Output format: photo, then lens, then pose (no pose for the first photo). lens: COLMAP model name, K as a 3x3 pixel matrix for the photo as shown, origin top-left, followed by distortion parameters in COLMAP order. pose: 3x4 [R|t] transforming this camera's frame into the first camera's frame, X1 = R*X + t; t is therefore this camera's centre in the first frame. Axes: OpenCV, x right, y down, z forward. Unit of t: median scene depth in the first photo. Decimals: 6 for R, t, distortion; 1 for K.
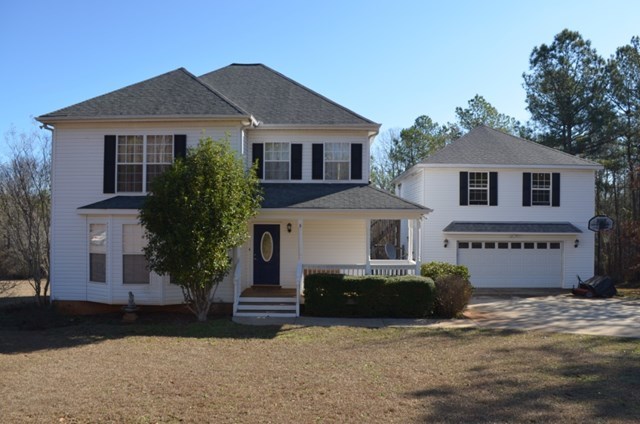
lens RADIAL K [[505.5, 0, 321.0], [0, 505.5, 212.1], [0, 0, 1]] dist [-0.073449, -0.005581]
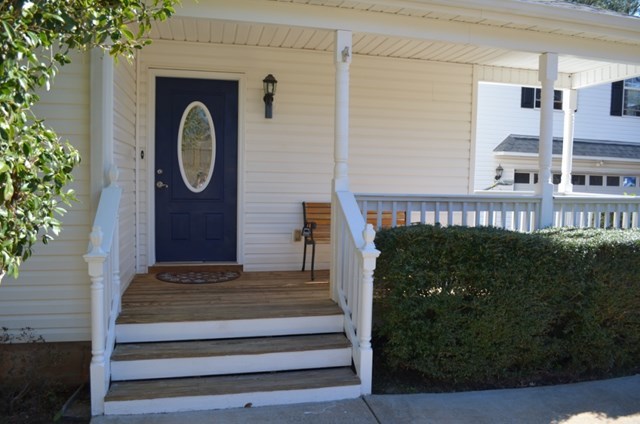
lens RADIAL K [[505.5, 0, 318.9], [0, 505.5, 214.3], [0, 0, 1]] dist [-0.073449, -0.005581]
pose [[0.968920, -0.003465, 0.247352, -0.115272], [-0.018683, 0.996021, 0.087137, 0.084789], [-0.246669, -0.089050, 0.965000, 0.681302]]
